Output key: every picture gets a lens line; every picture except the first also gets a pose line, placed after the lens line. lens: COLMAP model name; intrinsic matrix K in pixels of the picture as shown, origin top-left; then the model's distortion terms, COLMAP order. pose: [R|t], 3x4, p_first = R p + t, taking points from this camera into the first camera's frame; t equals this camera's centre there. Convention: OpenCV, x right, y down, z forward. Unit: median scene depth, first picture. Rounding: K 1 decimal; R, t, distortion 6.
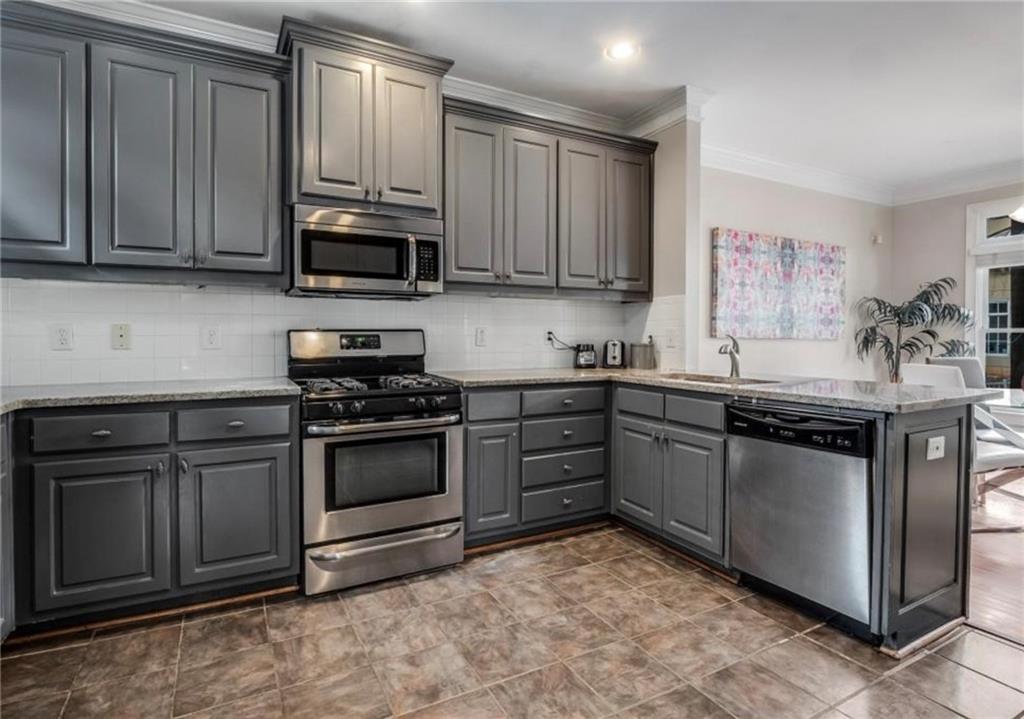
lens RADIAL K [[532.5, 0, 512.1], [0, 532.5, 340.8], [0, 0, 1]] dist [-0.000933, -0.000503]
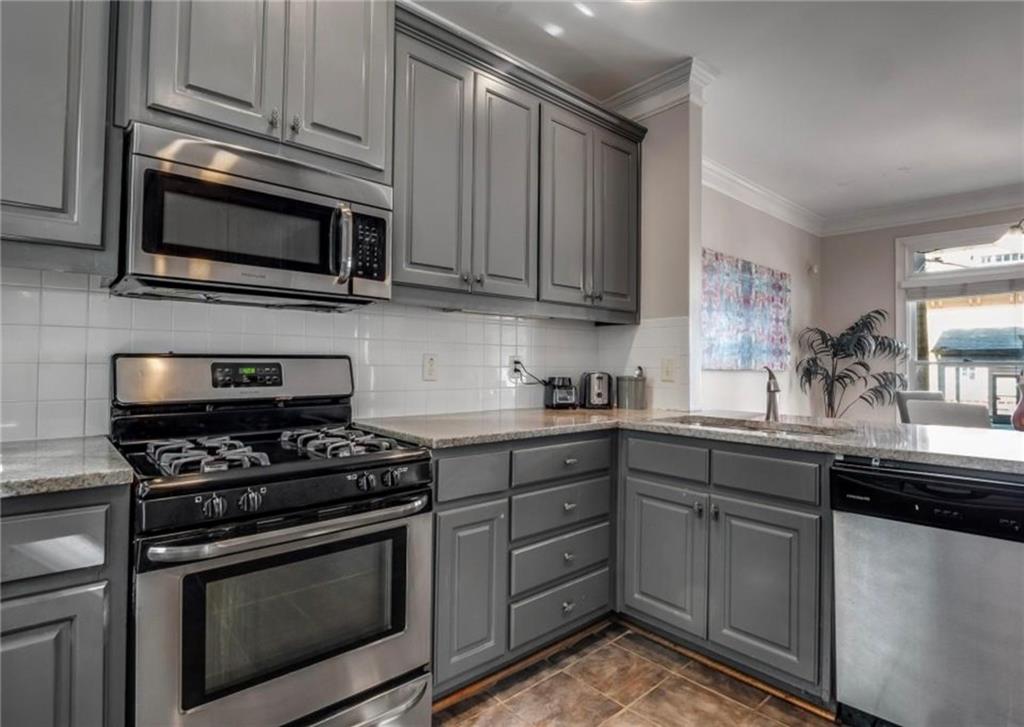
lens RADIAL K [[536.4, 0, 522.2], [0, 536.4, 349.5], [0, 0, 1]] dist [-0.000741, -0.012521]
pose [[0.970943, 0.013496, 0.238930, -0.125967], [-0.004632, 0.999281, -0.037619, -0.005573], [-0.239266, 0.035419, 0.970308, 0.325601]]
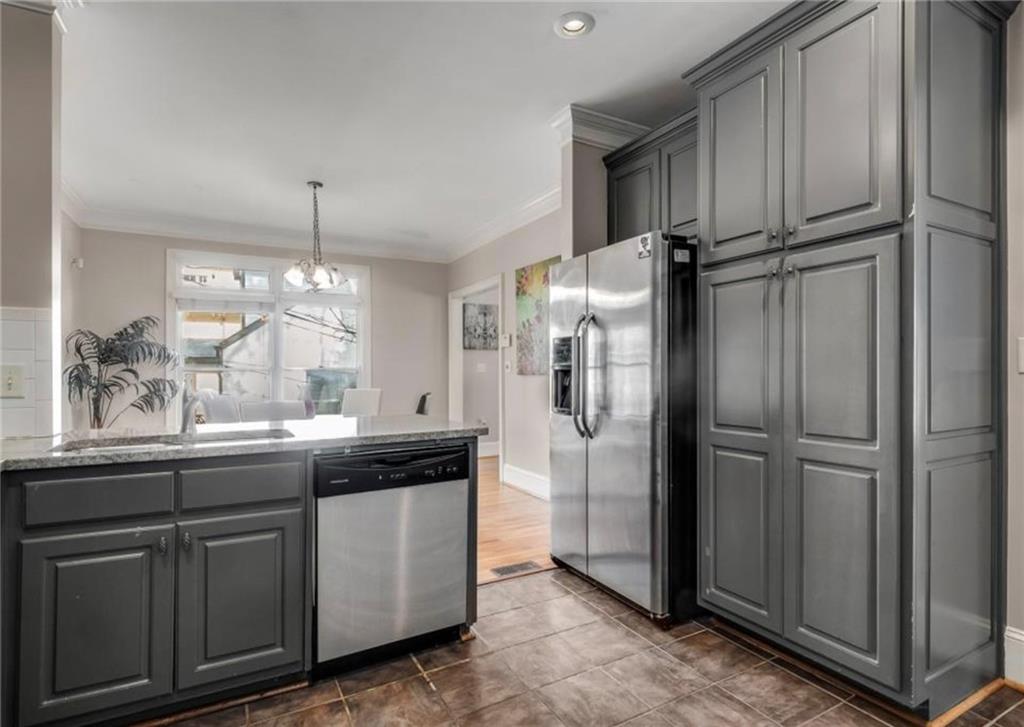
lens RADIAL K [[531.9, 0, 511.0], [0, 531.9, 369.9], [0, 0, 1]] dist [-0.000208, -0.000338]
pose [[0.002376, -0.001140, 0.999997, -0.307905], [0.020551, 0.999788, 0.001090, -0.009549], [-0.999786, 0.020548, 0.002399, 0.559413]]
